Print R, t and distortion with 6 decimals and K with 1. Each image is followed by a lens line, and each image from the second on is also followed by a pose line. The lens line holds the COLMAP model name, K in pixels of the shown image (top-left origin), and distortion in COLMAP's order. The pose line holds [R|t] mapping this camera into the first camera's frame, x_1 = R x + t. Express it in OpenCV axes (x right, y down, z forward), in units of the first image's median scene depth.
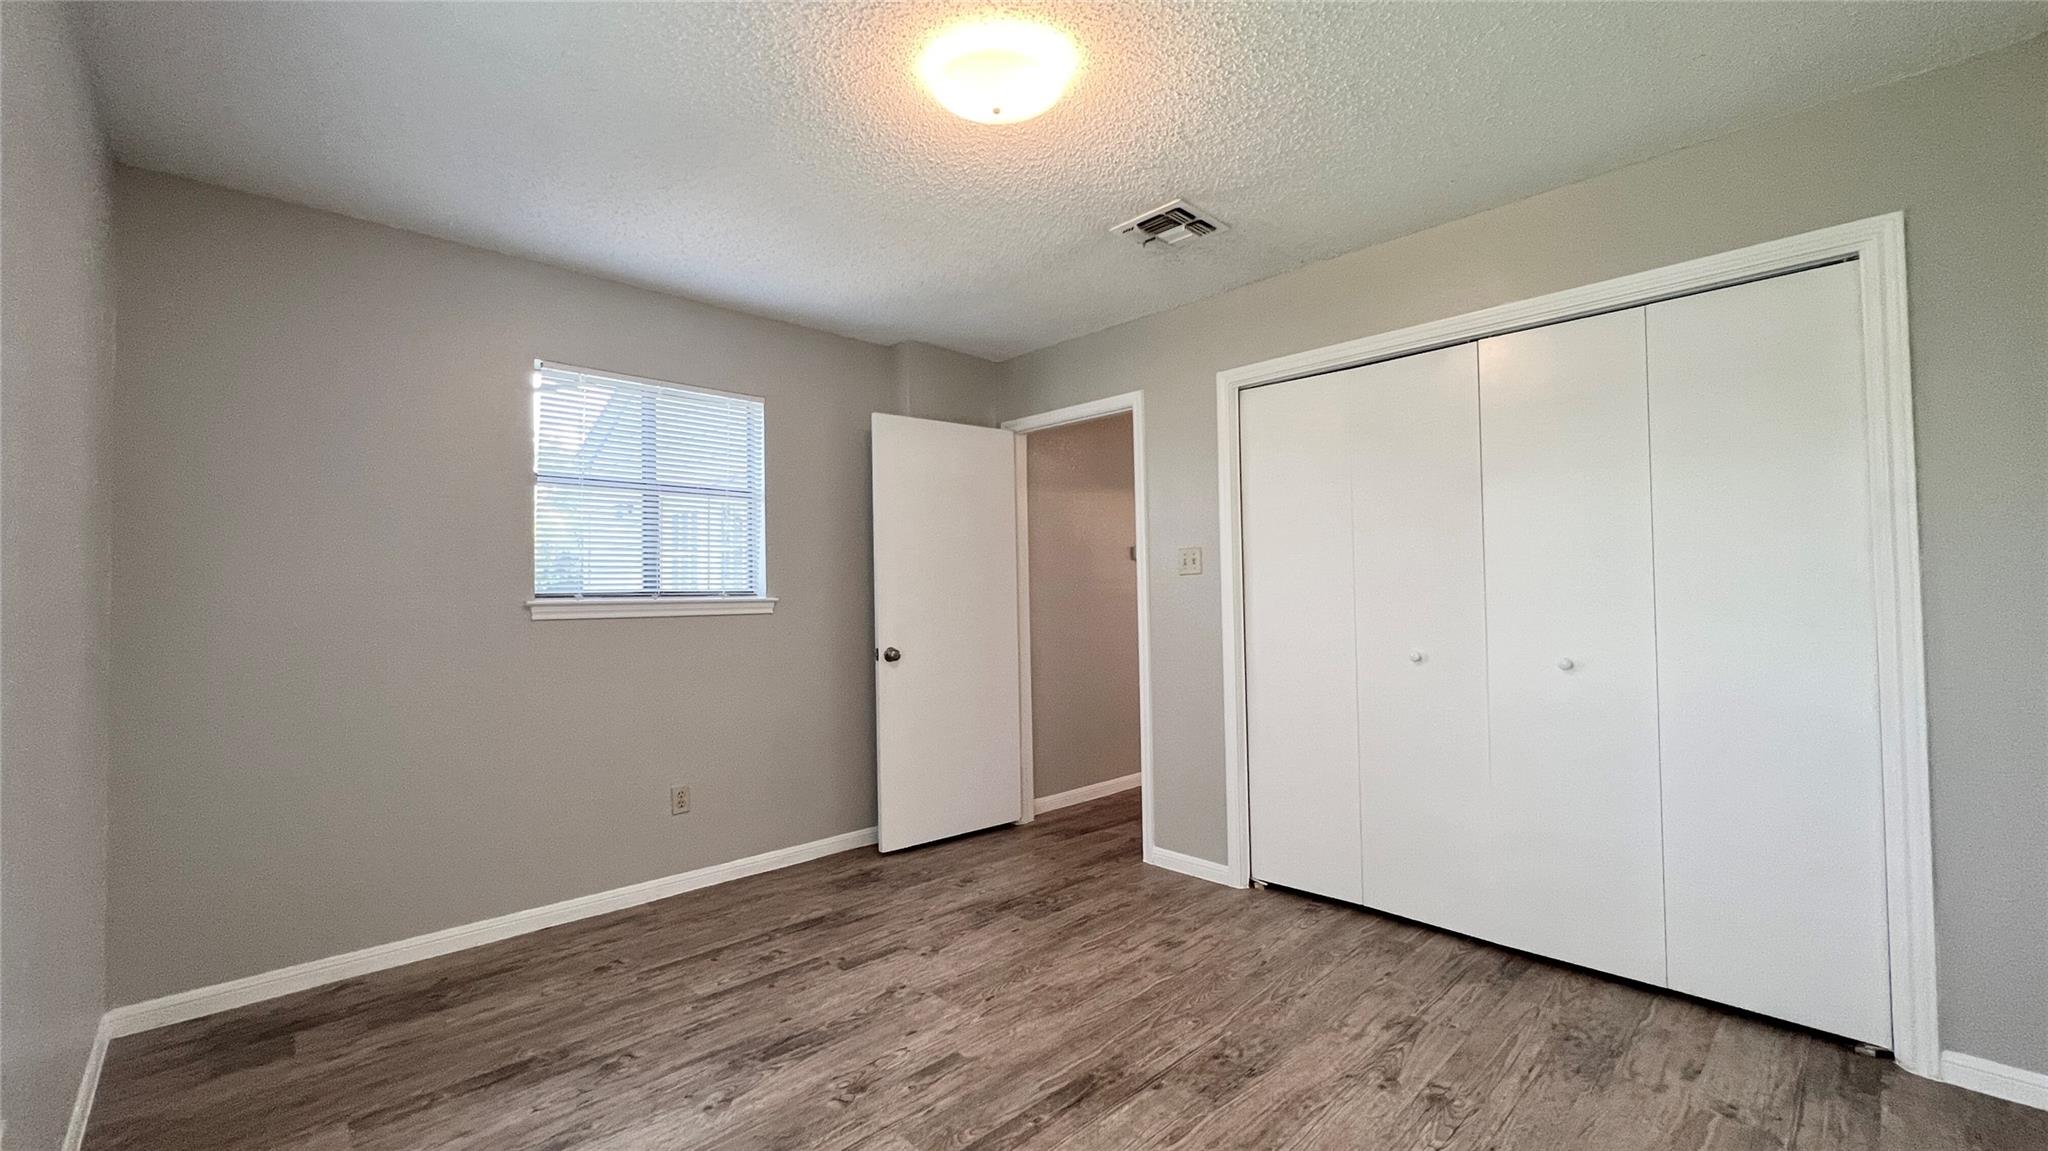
lens RADIAL K [[821.5, 0, 1024.0], [0, 821.5, 575.5], [0, 0, 1]] dist [-0.000647, 0.000077]
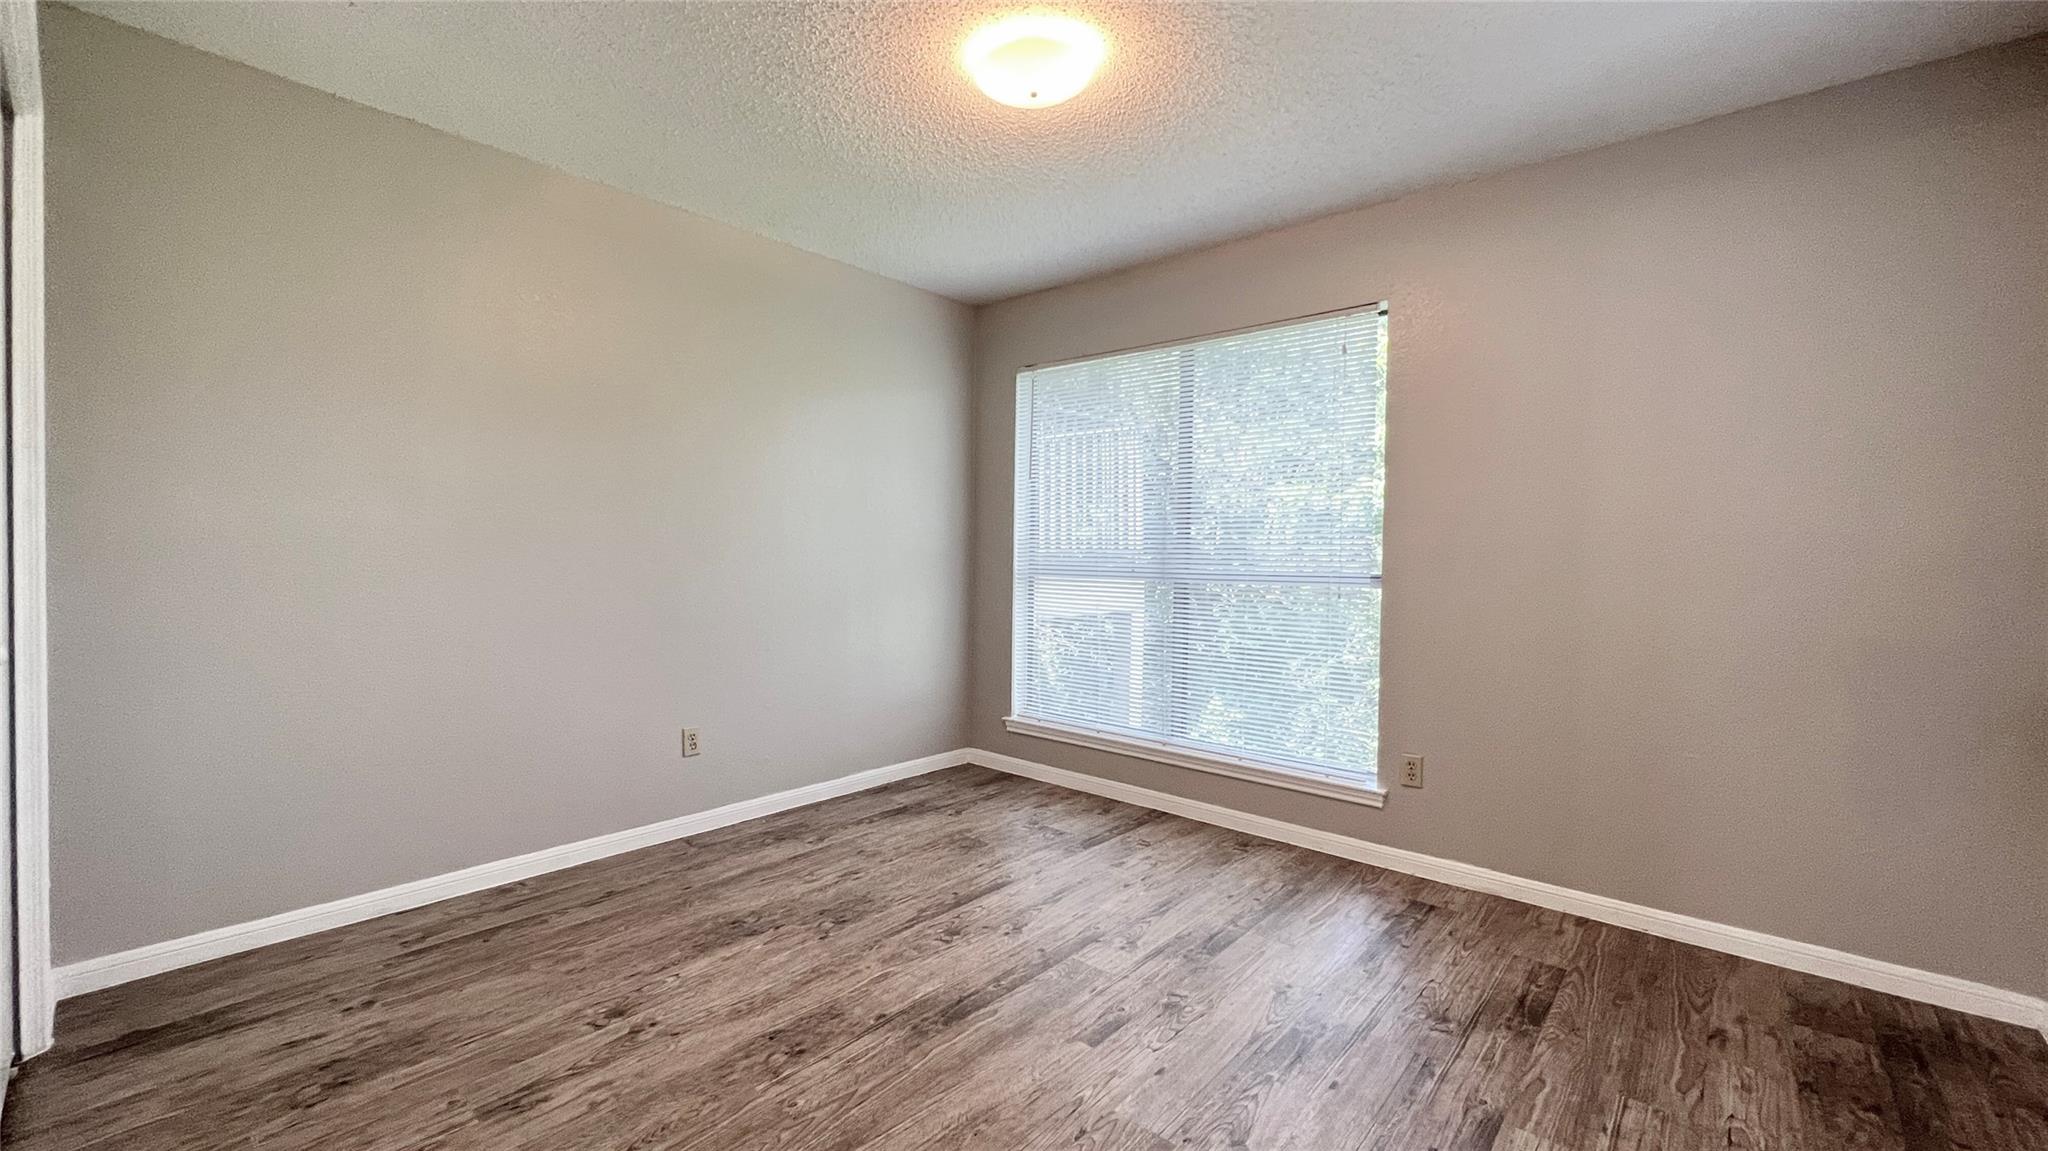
lens RADIAL K [[821.5, 0, 1024.0], [0, 821.5, 575.5], [0, 0, 1]] dist [-0.000647, 0.000077]
pose [[-0.995975, 0.001436, -0.089620, 0.073596], [0.000591, 0.999955, 0.009459, 0.065527], [0.089629, 0.009368, -0.995931, 1.931770]]
